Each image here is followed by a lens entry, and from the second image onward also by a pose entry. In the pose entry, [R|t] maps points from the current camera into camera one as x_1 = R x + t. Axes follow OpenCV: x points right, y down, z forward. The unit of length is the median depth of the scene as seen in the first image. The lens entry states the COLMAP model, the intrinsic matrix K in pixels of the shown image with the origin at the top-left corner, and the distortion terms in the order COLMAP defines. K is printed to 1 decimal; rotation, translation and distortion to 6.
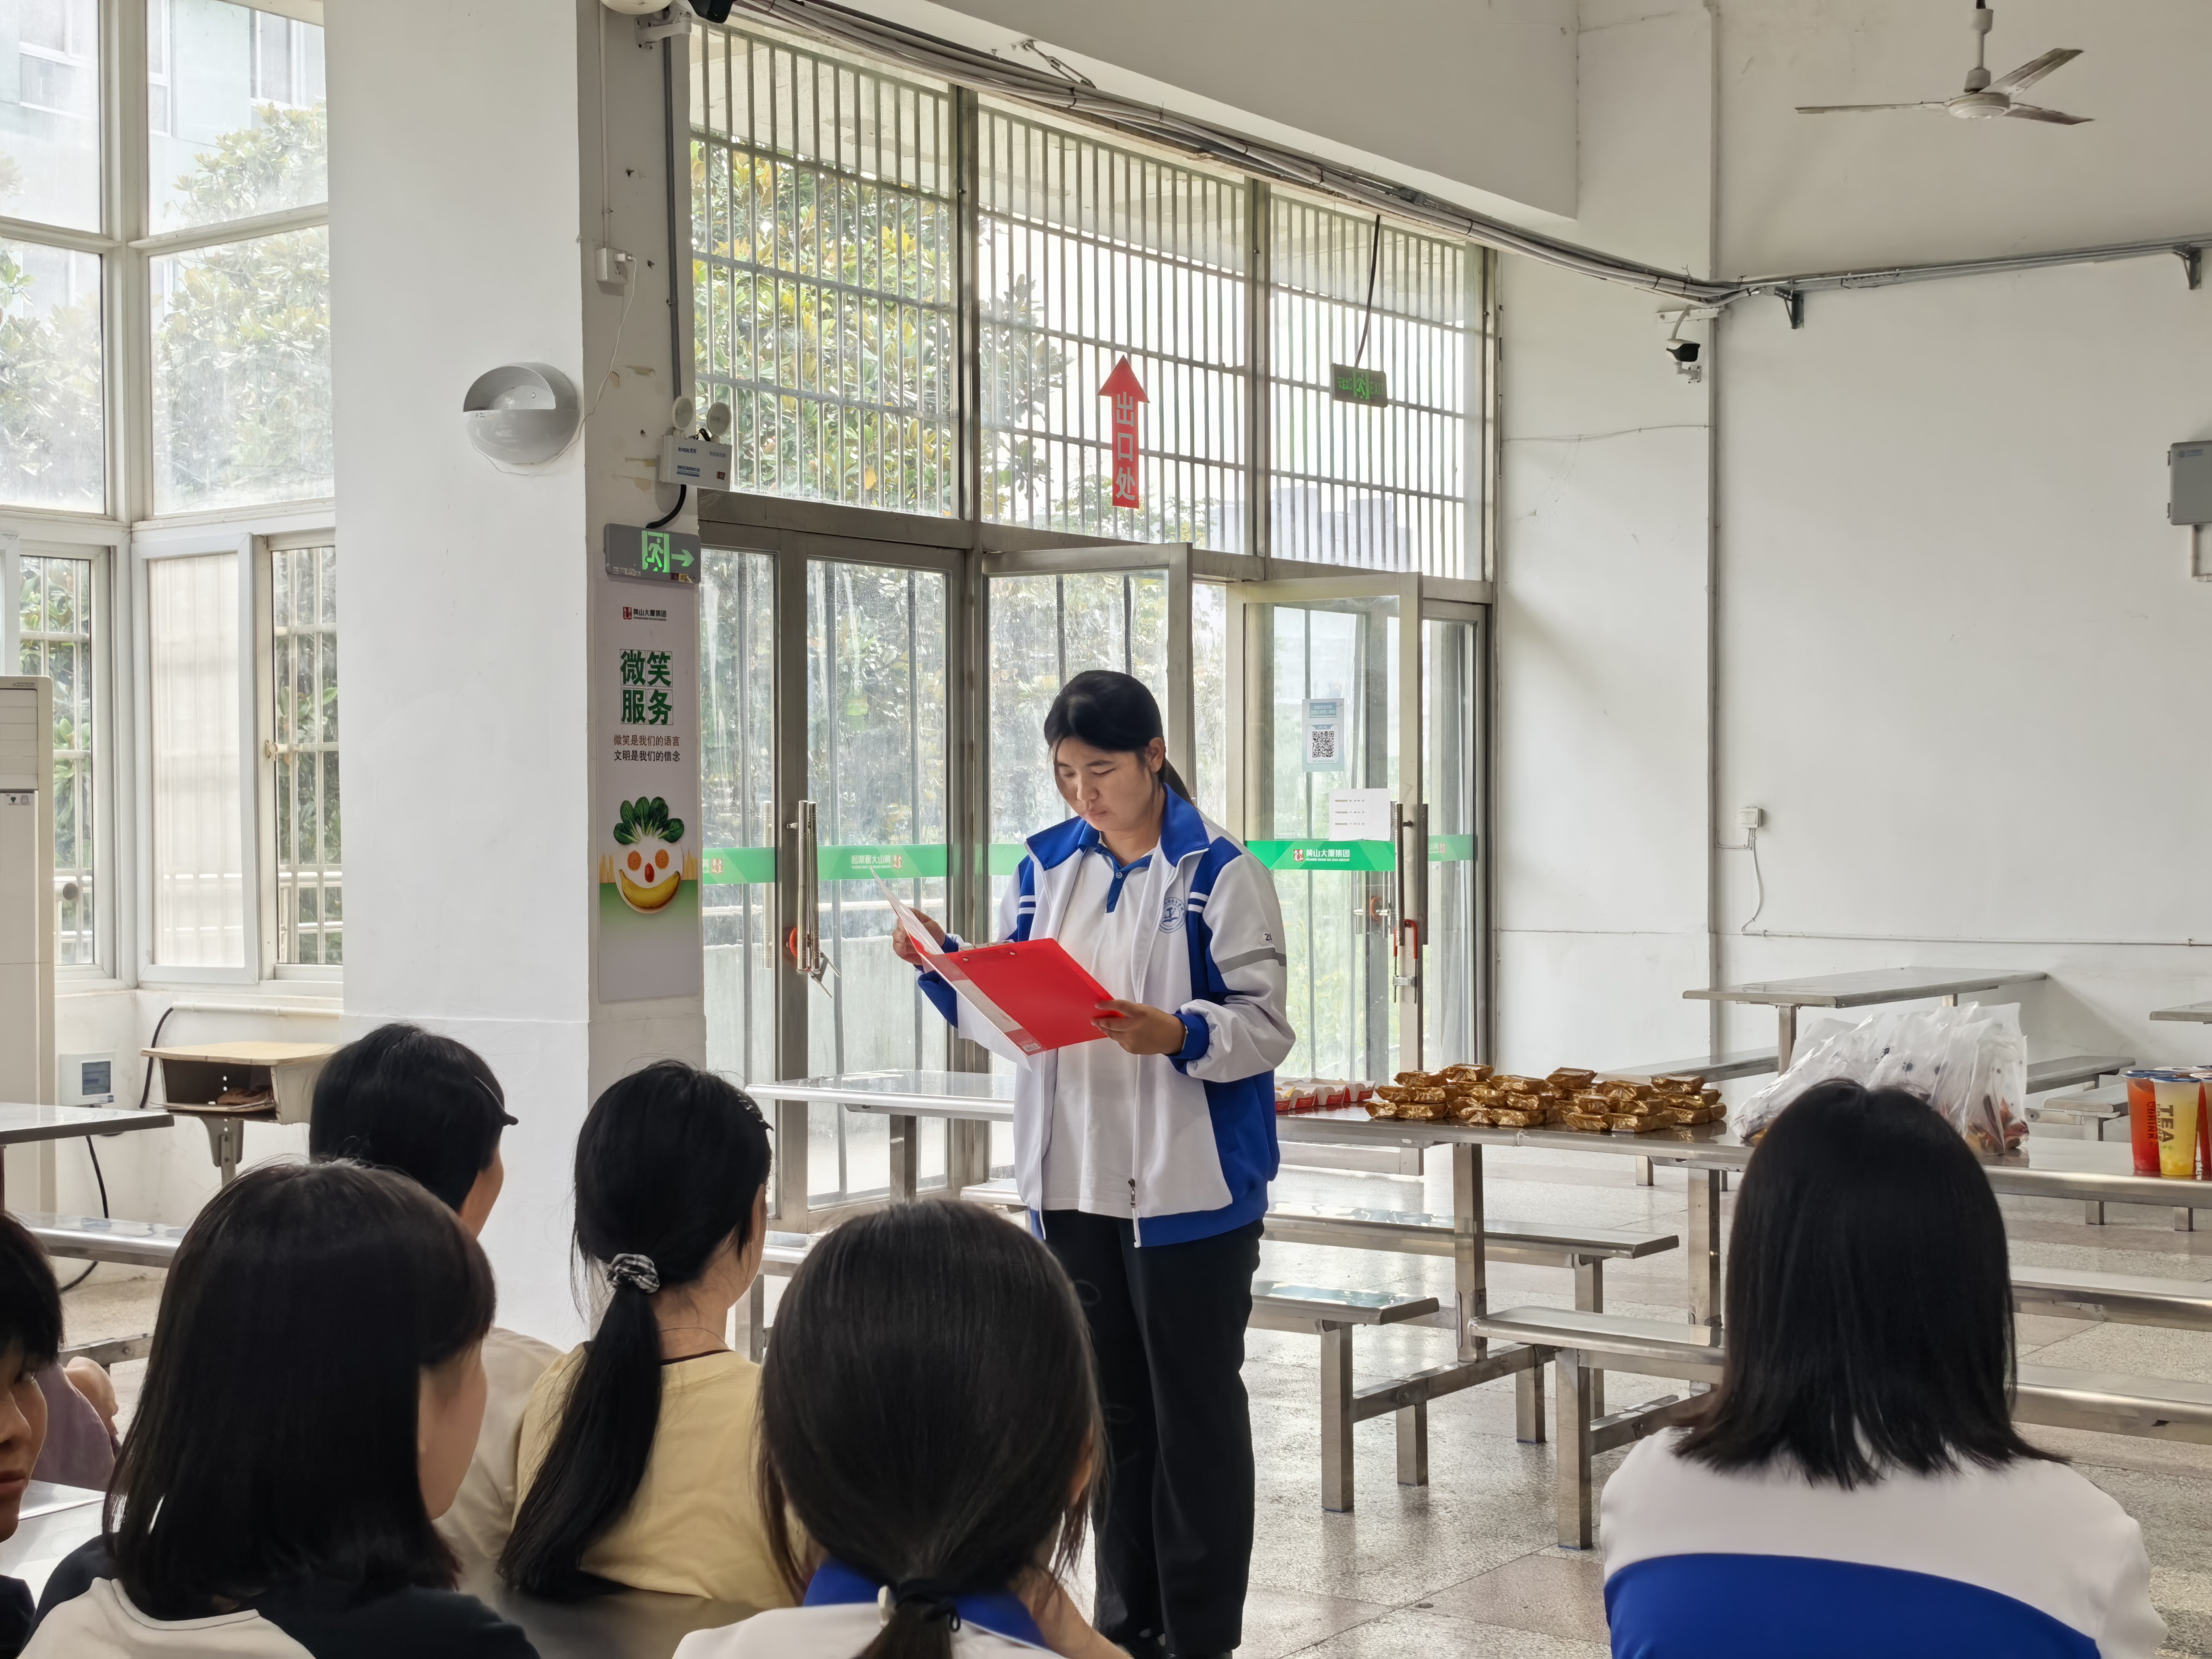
lens RADIAL K [[3064.9, 0, 1103.8], [0, 3064.9, 873.6], [0, 0, 1]] dist [0.251416, -0.816022]
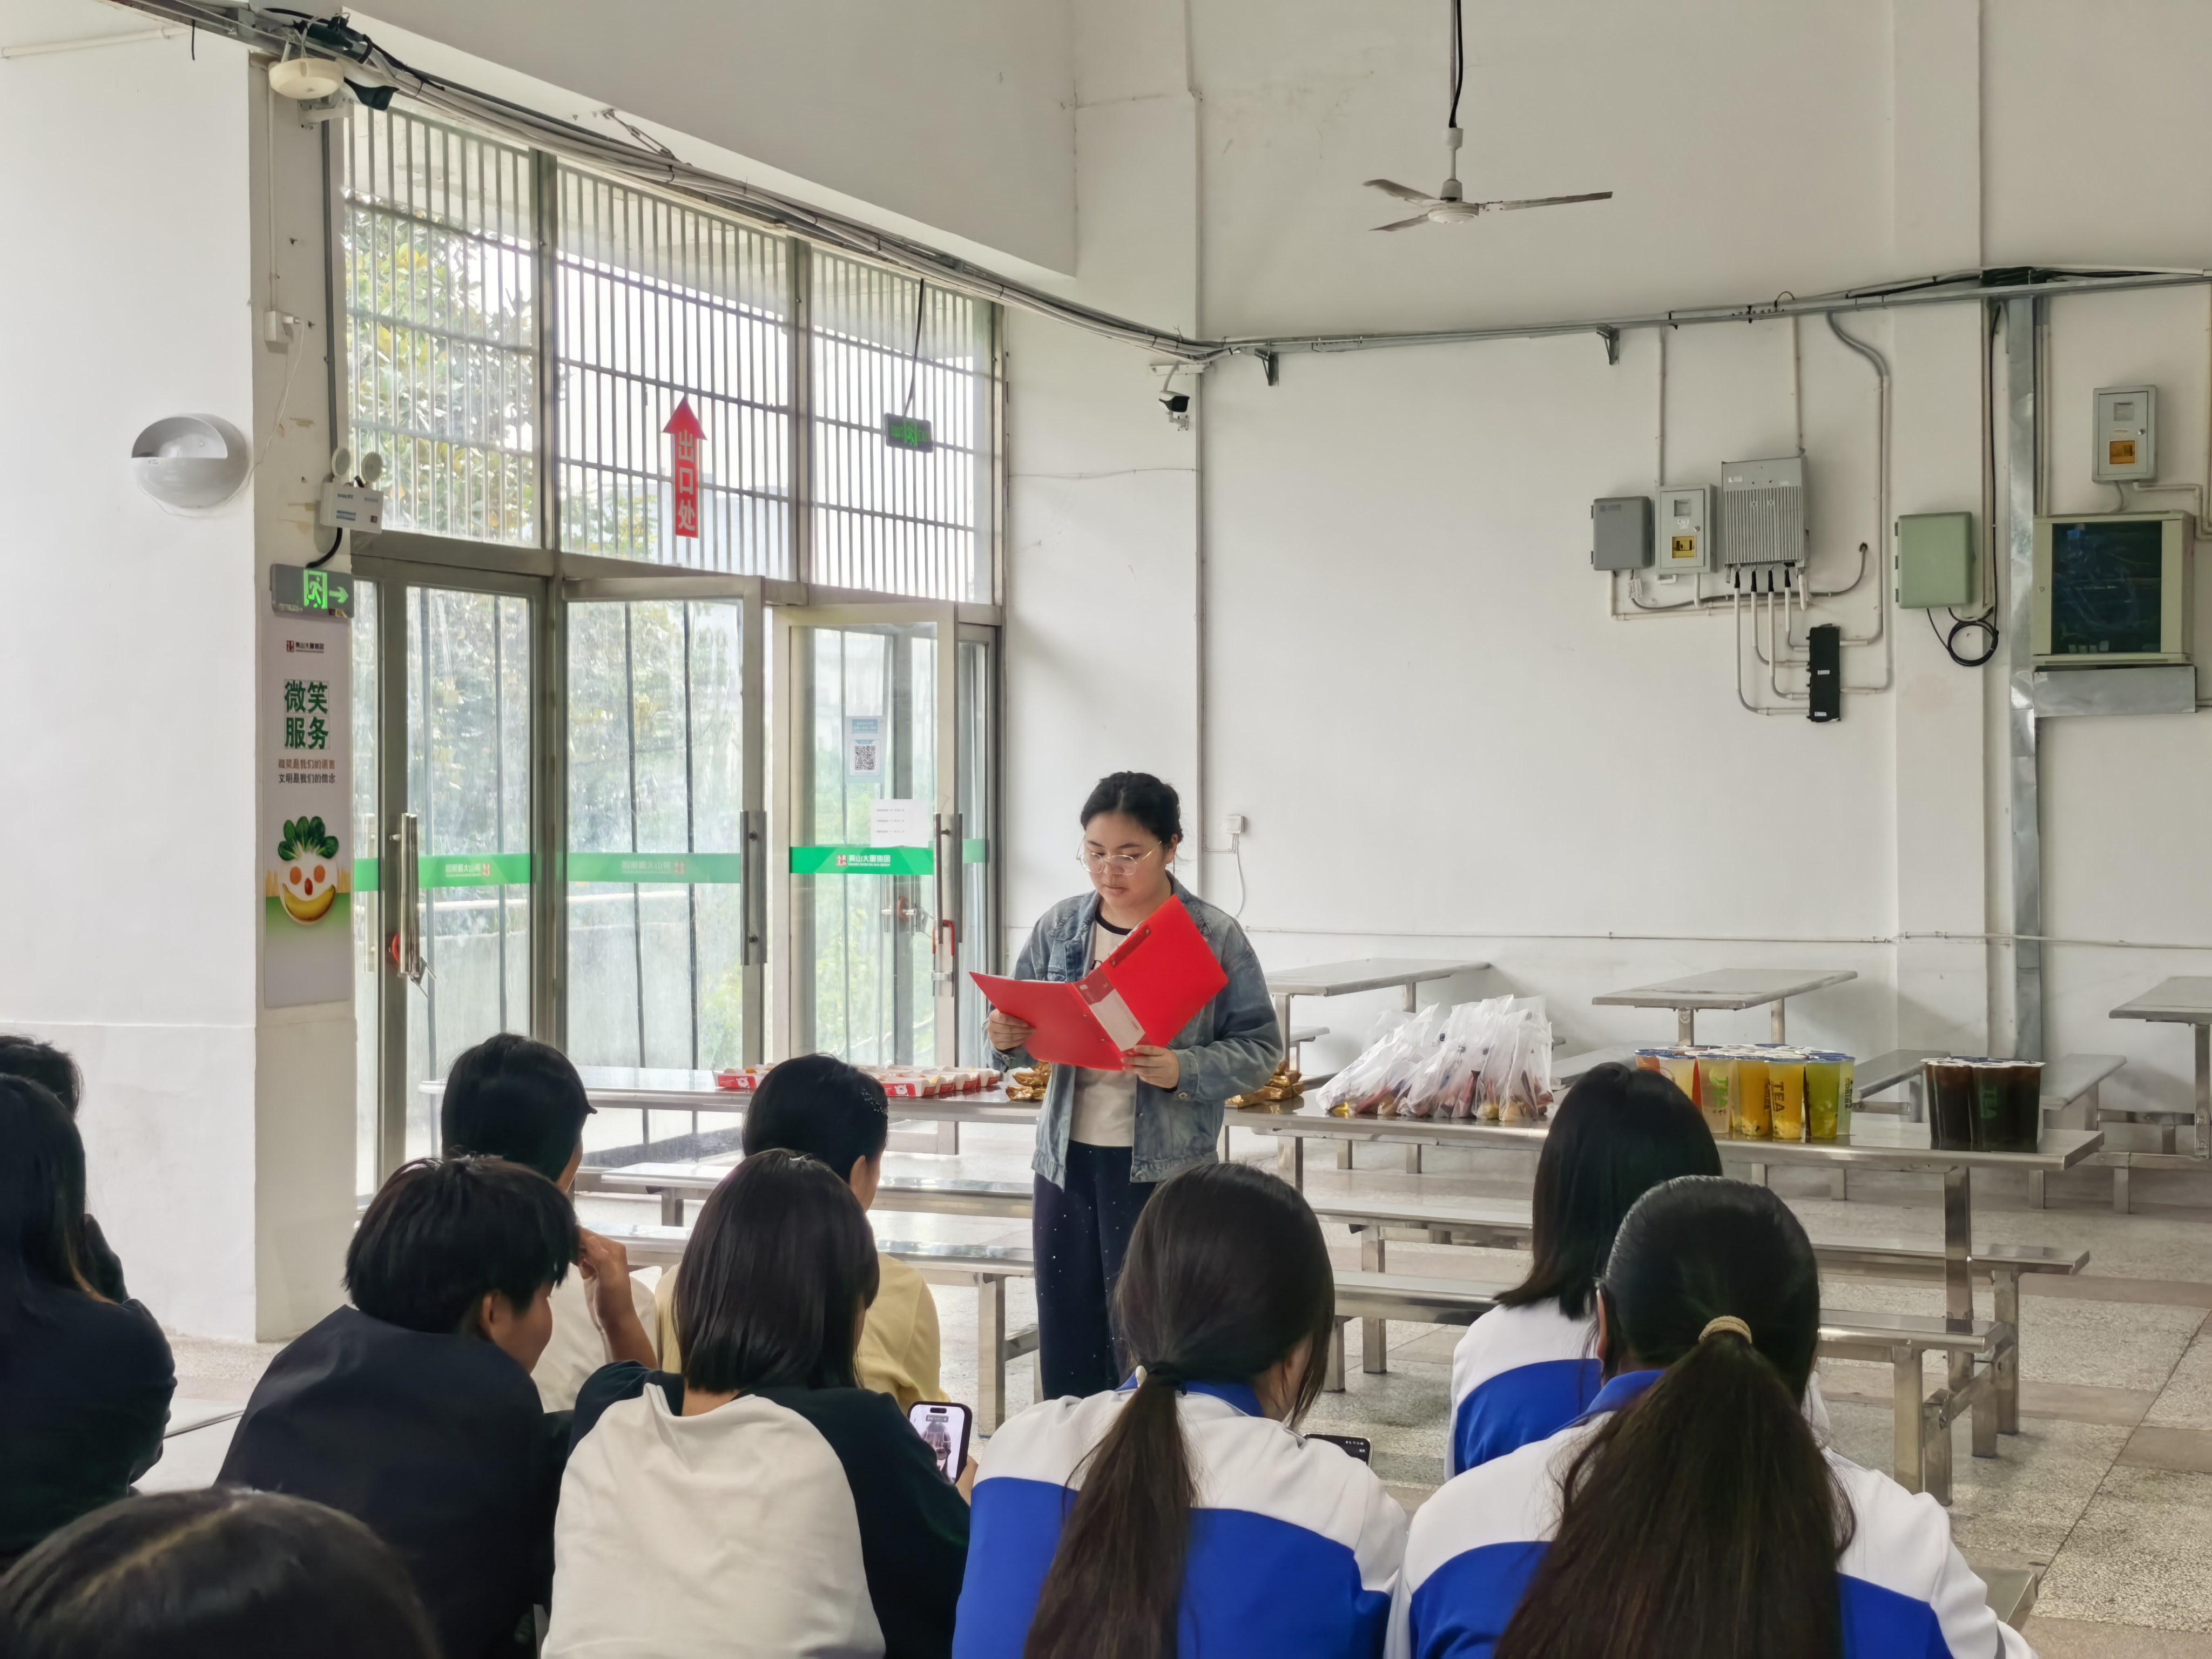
lens RADIAL K [[3074.4, 0, 1106.0], [0, 3074.4, 829.5], [0, 0, 1]] dist [0.159658, -0.042929]
pose [[0.981116, 0.000765, 0.193420, -0.059255], [0.001243, 0.999947, -0.010259, -0.006187], [-0.193417, 0.010306, 0.981062, -0.084503]]
